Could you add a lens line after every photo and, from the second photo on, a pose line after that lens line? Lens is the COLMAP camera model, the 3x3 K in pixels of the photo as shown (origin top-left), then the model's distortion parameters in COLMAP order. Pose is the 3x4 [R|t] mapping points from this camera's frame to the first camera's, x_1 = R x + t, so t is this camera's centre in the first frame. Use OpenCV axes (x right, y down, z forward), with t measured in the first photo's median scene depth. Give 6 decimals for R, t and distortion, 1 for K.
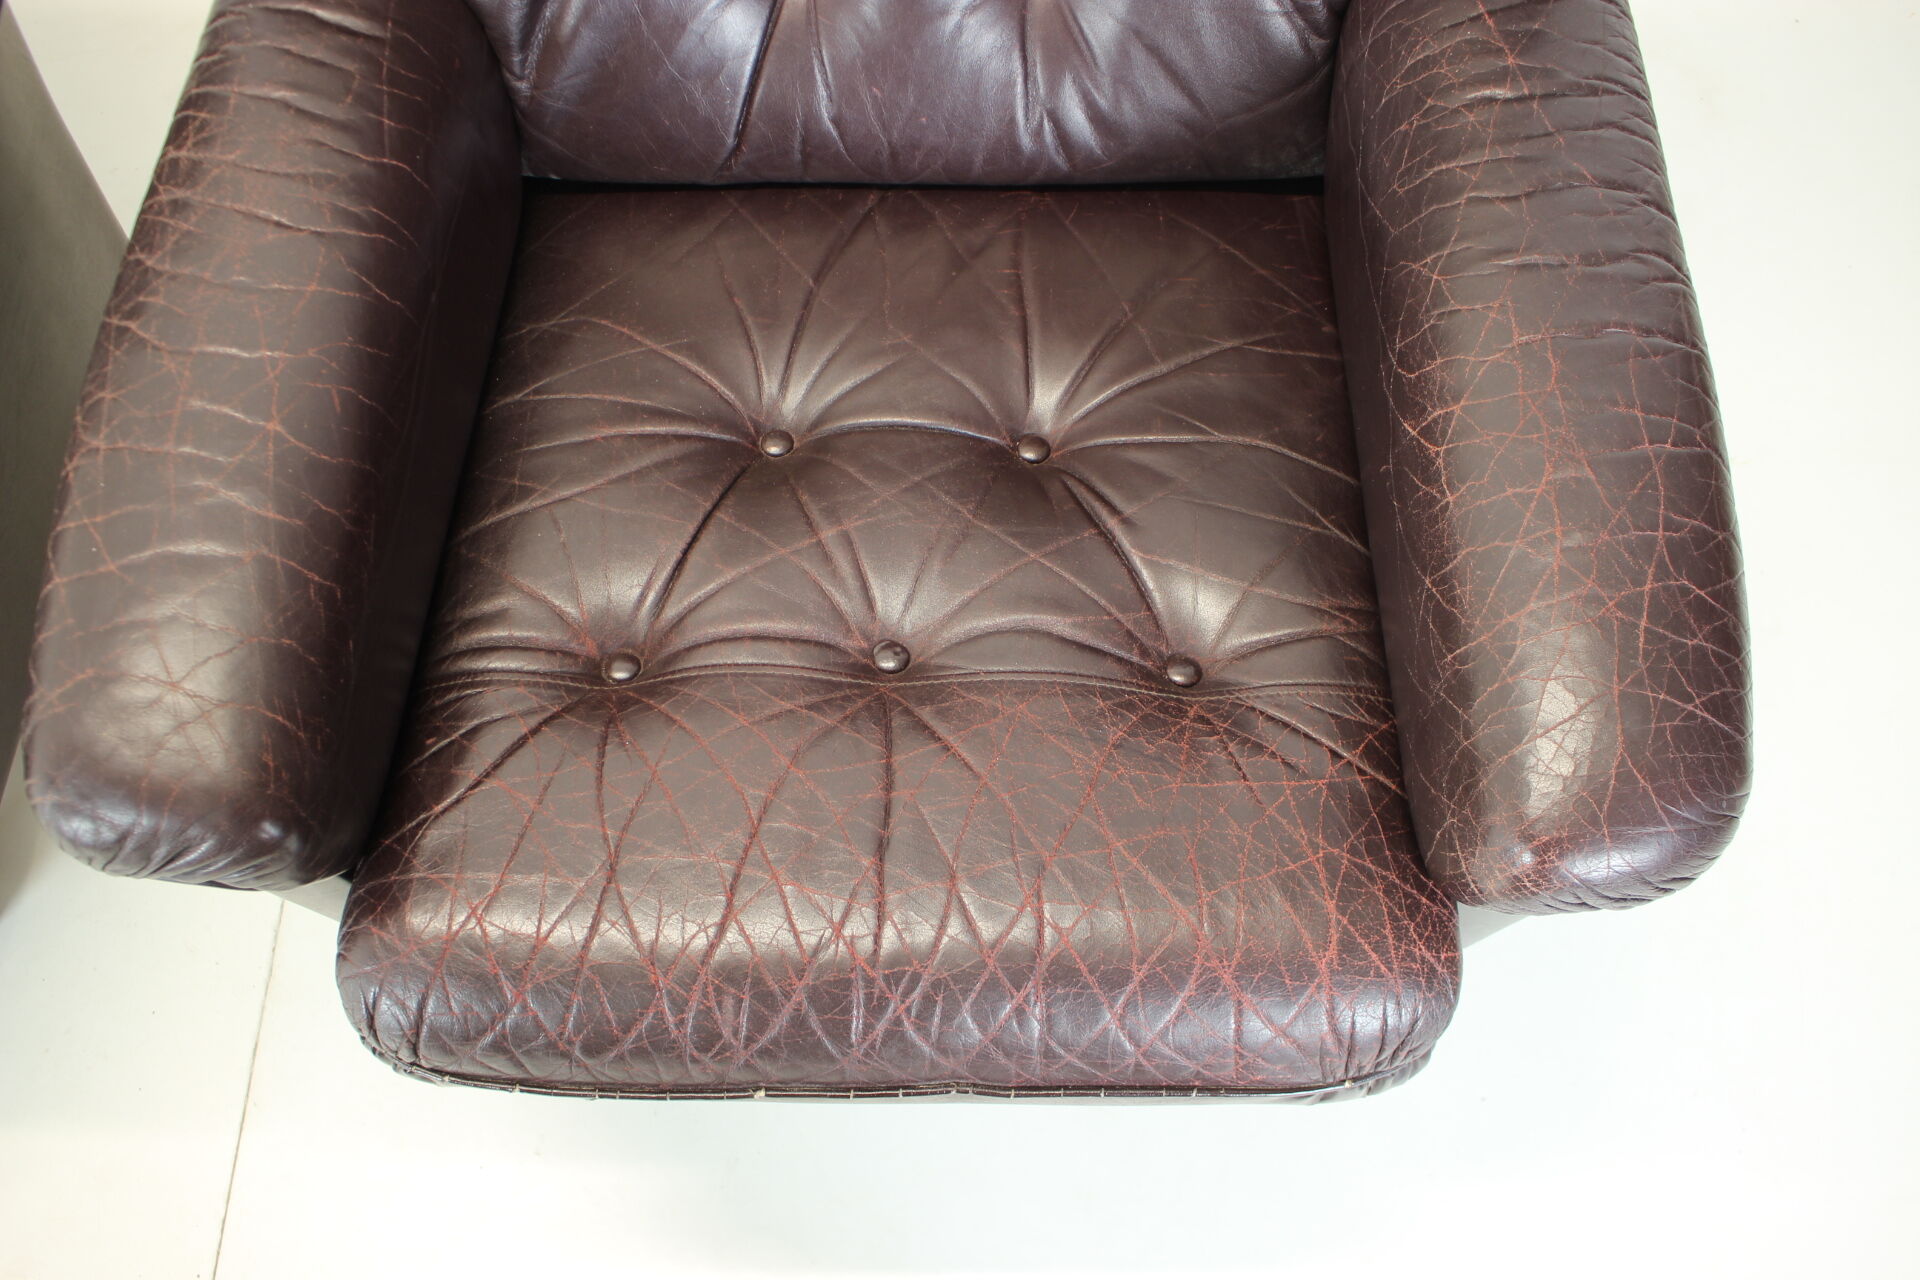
lens RADIAL K [[1732.6, 0, 960.0], [0, 1732.6, 640.0], [0, 0, 1]] dist [-0.152837, 0.126252]
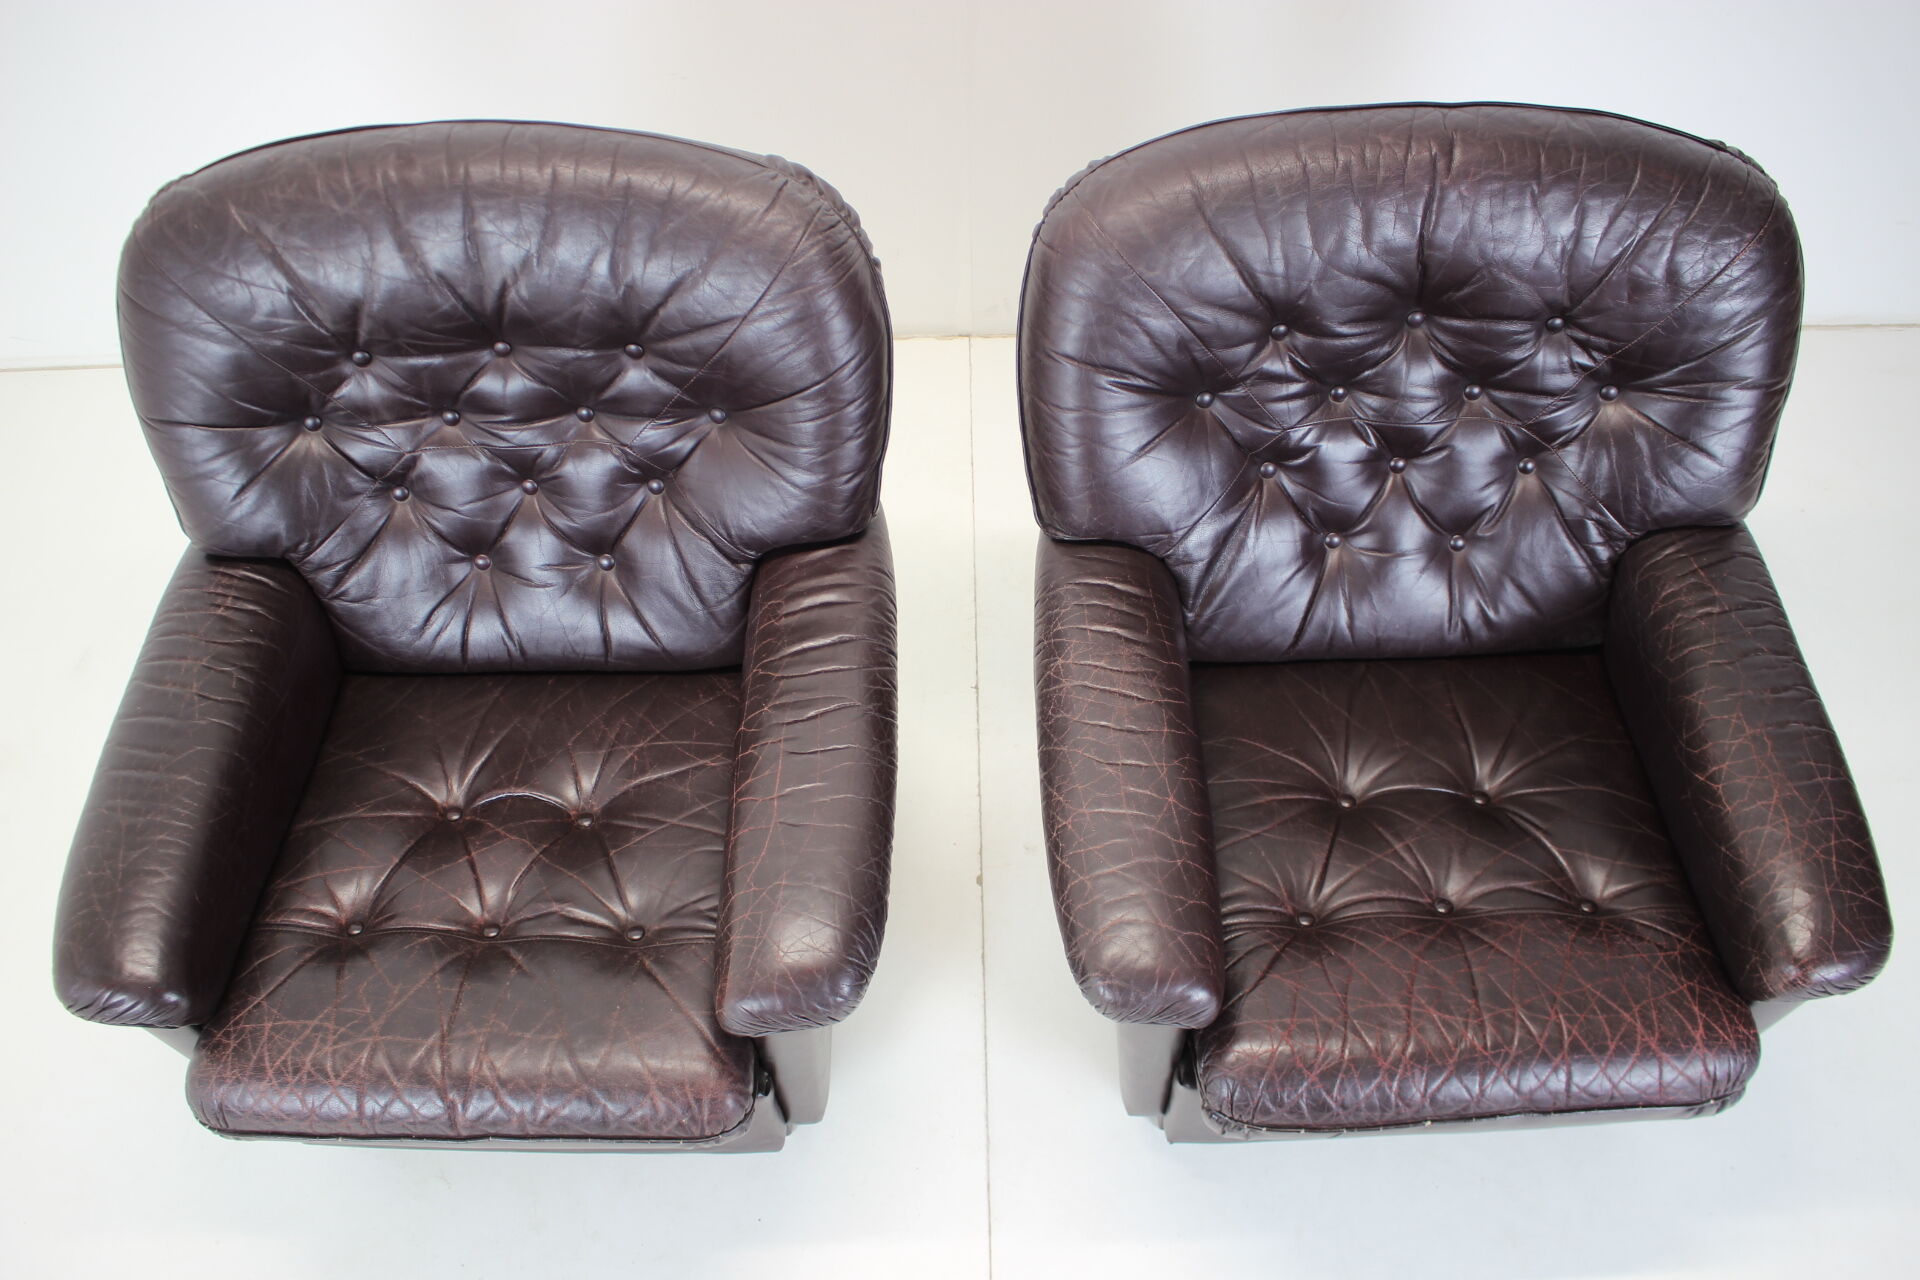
lens RADIAL K [[1698.6, 0, 960.0], [0, 1698.6, 640.0], [0, 0, 1]] dist [-0.144312, 0.126724]
pose [[0.999016, -0.037574, 0.023572, -0.656991], [0.041776, 0.975652, -0.215307, 0.106742], [-0.014908, 0.216080, 0.976262, -0.957908]]
